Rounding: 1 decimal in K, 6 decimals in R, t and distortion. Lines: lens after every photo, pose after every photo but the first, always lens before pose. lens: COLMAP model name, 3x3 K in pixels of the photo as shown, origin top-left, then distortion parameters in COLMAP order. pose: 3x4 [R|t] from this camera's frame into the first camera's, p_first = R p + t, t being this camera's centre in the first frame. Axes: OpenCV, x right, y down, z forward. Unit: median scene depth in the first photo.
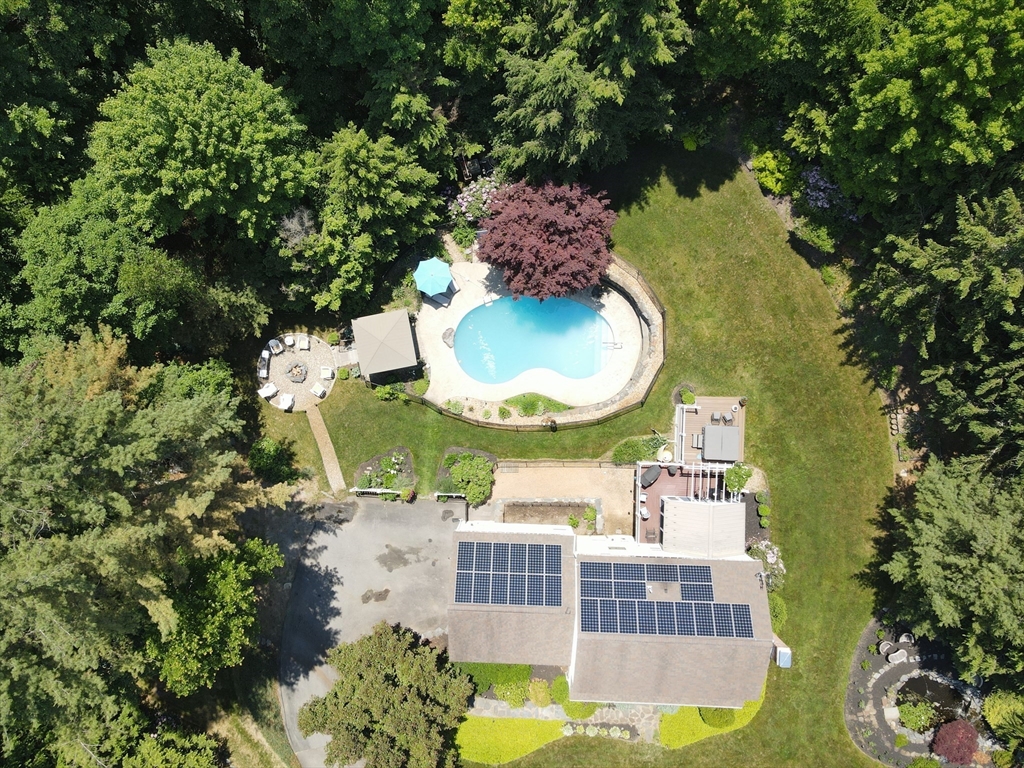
lens RADIAL K [[747.7, 0, 504.8], [0, 747.7, 384.8], [0, 0, 1]] dist [0.005487, 0.012766]
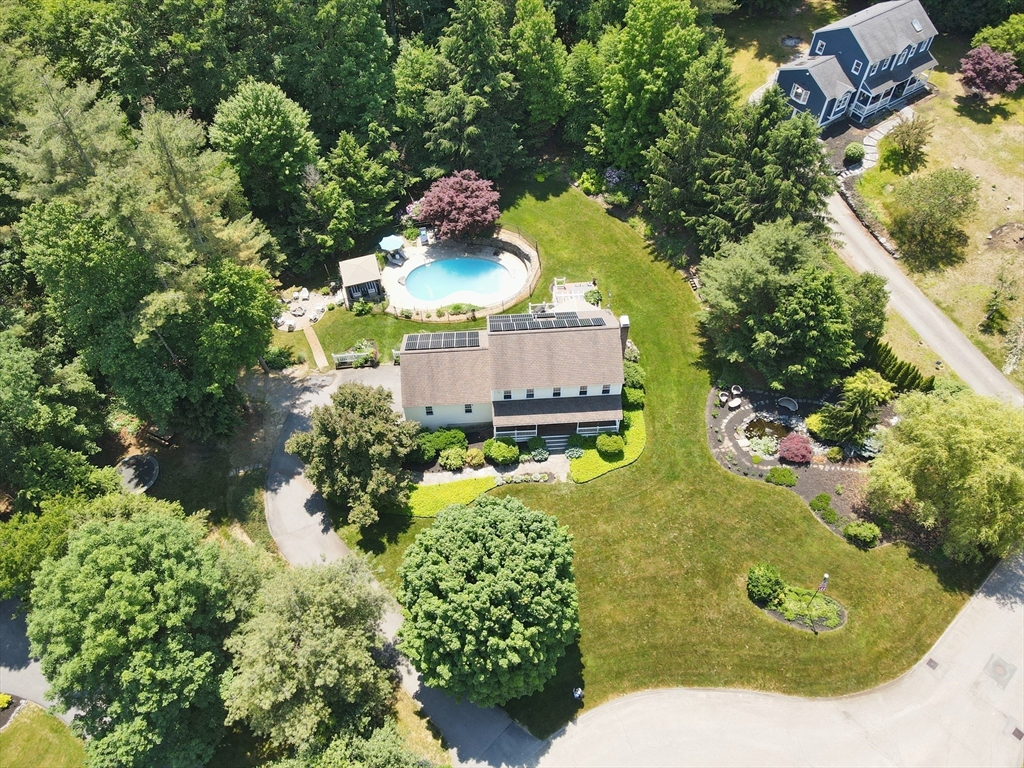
lens RADIAL K [[747.7, 0, 504.8], [0, 747.7, 384.8], [0, 0, 1]] dist [0.005487, 0.012766]
pose [[0.996113, -0.064525, 0.059963, 0.030031], [0.087667, 0.792446, -0.603609, 1.095458], [-0.008570, 0.606519, 0.795023, -0.088648]]
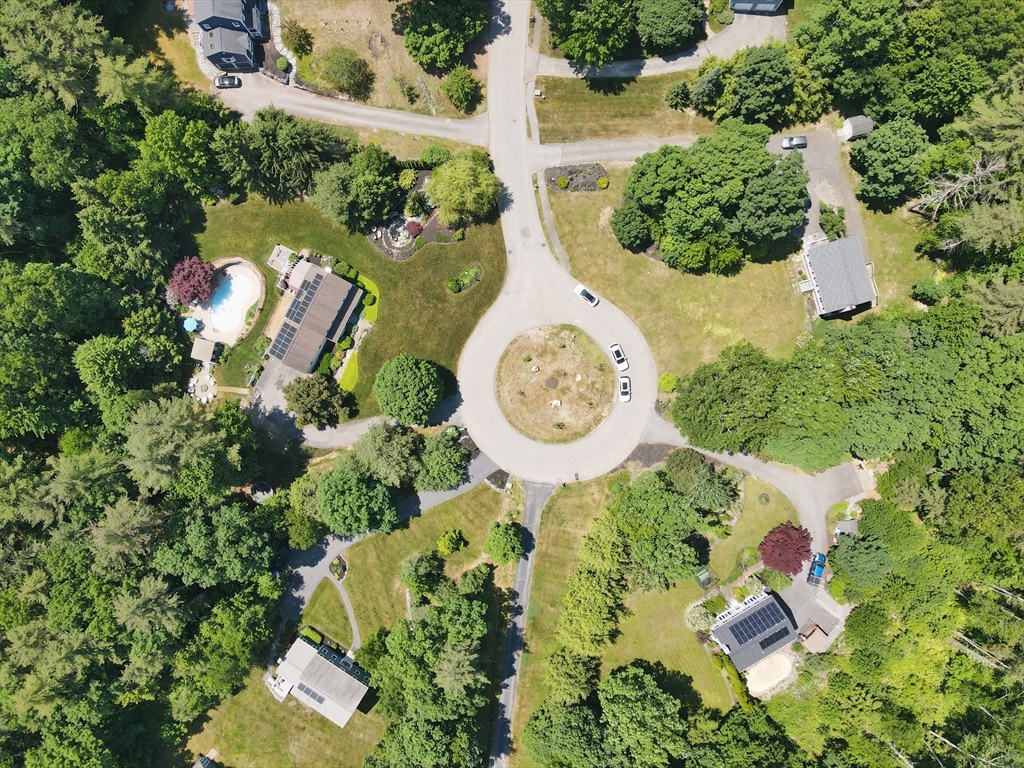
lens RADIAL K [[724.6, 0, 497.1], [0, 724.6, 382.8], [0, 0, 1]] dist [0.003077, 0.002789]
pose [[0.436742, -0.899465, 0.014779, 0.168945], [0.899205, 0.436019, -0.036297, 1.085847], [0.026204, 0.029142, 0.999232, -1.675337]]
